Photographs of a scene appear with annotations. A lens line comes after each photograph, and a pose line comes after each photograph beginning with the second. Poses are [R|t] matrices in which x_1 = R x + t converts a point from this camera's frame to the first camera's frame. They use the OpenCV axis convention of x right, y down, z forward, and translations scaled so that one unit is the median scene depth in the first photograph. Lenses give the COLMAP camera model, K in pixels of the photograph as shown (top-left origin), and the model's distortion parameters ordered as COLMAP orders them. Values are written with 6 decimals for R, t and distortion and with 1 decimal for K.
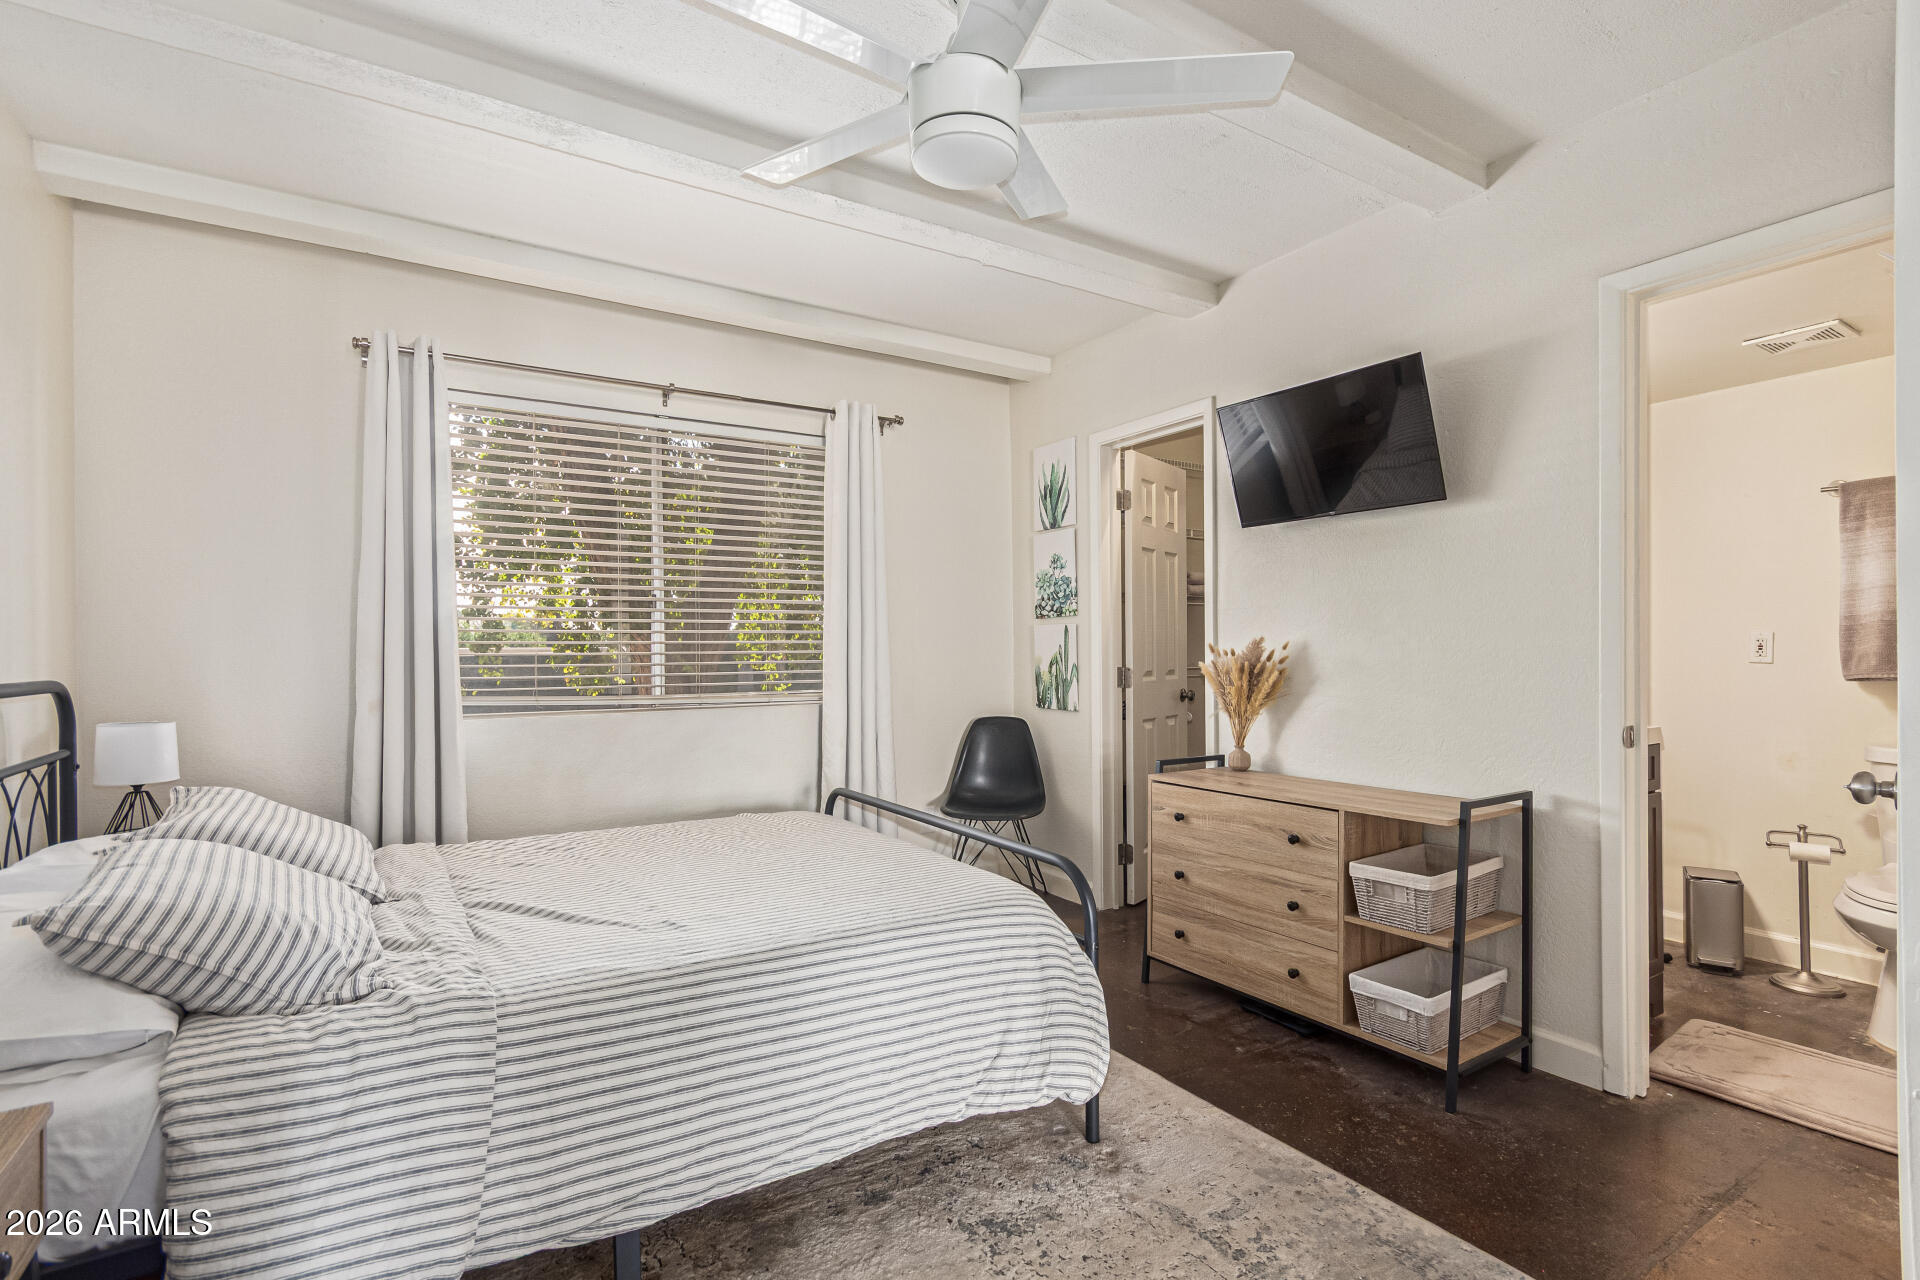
lens RADIAL K [[921.9, 0, 967.5], [0, 921.9, 647.6], [0, 0, 1]] dist [0.020646, 0.009483]
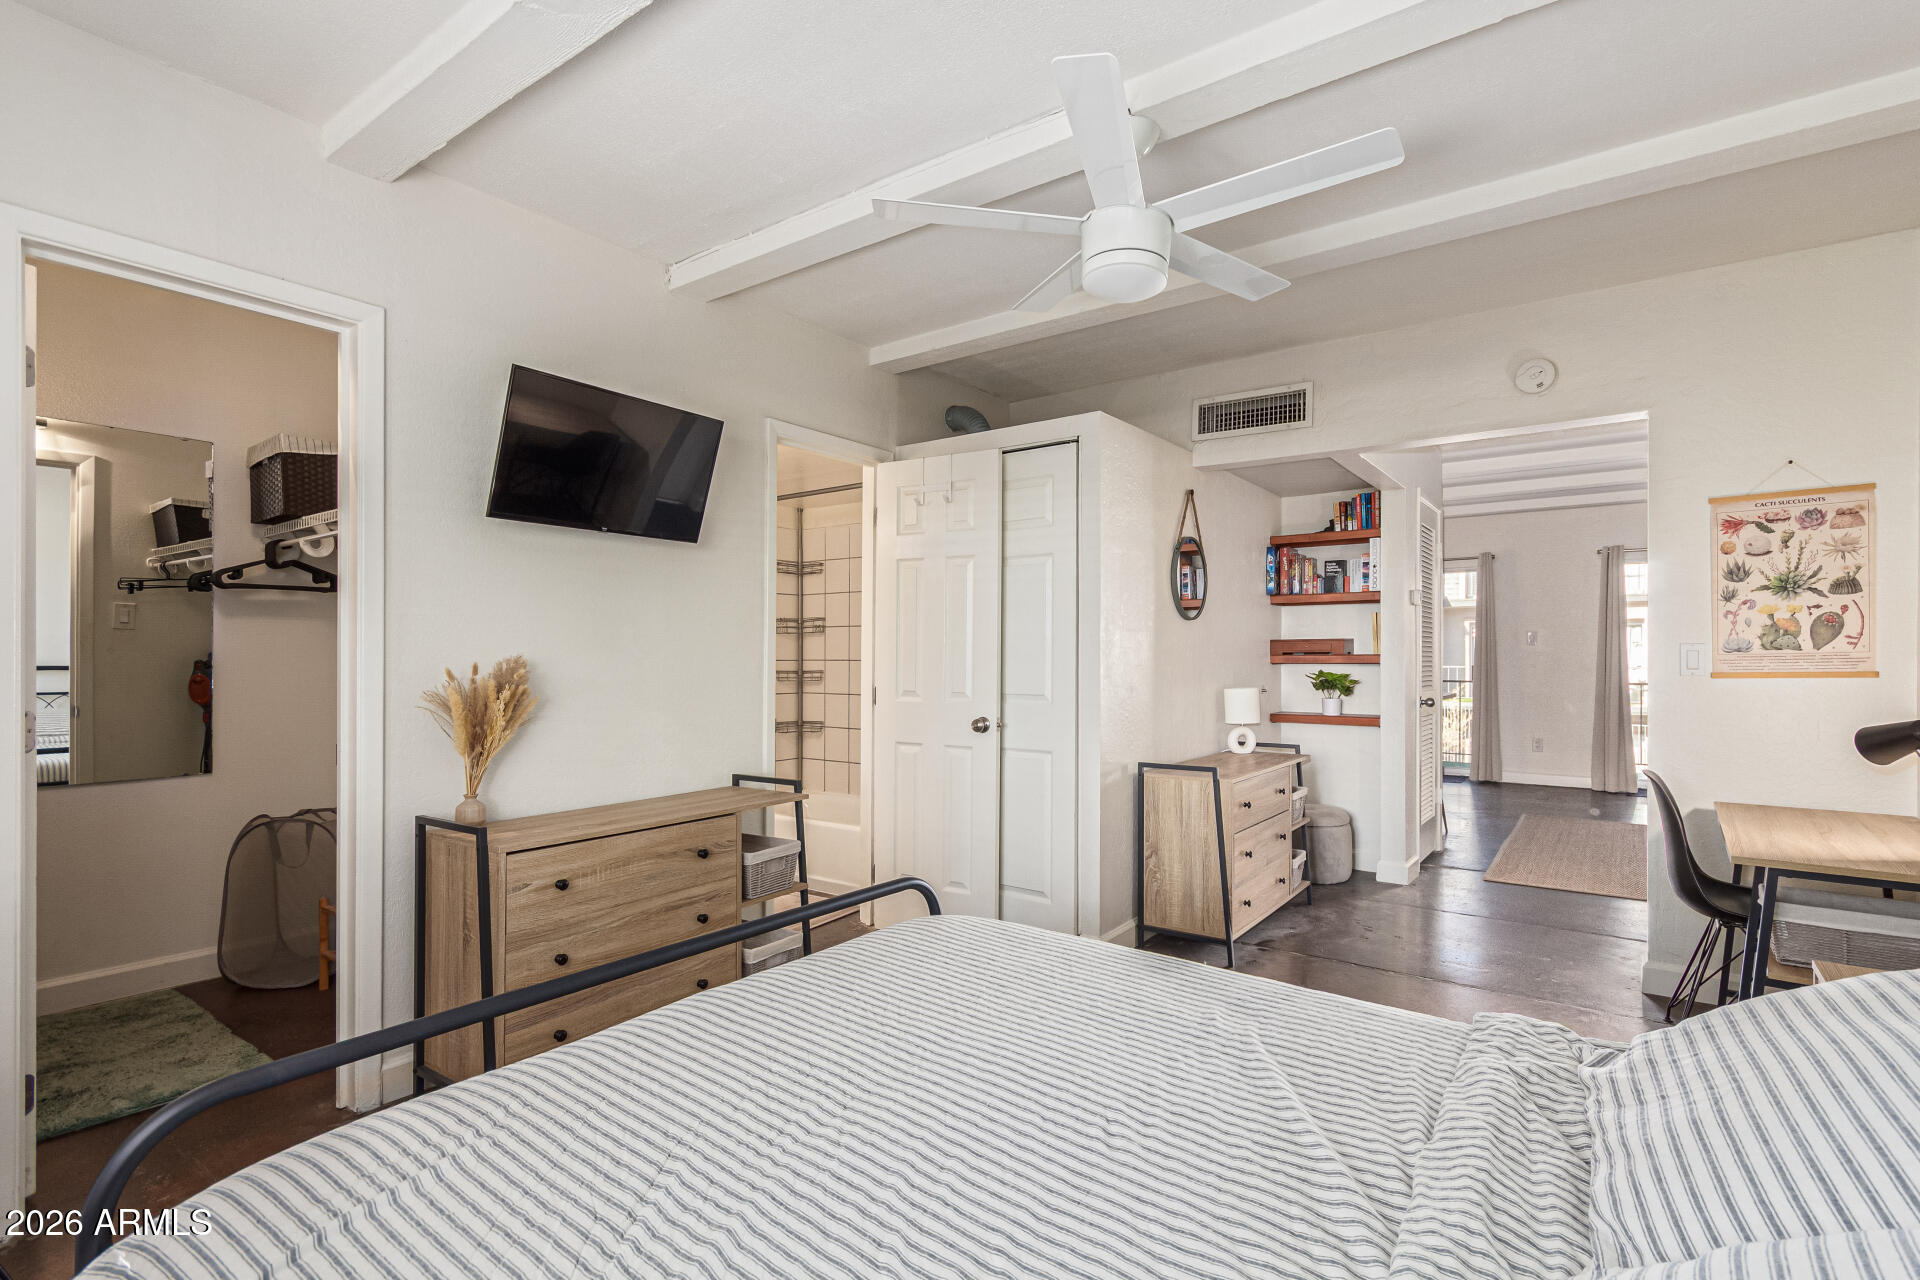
lens RADIAL K [[921.9, 0, 967.5], [0, 921.9, 647.6], [0, 0, 1]] dist [0.020646, 0.009483]
pose [[-0.332674, 0.013655, 0.942943, -0.694438], [0.006465, 0.999905, -0.012198, -0.007396], [-0.943020, 0.002038, -0.332731, 1.028075]]
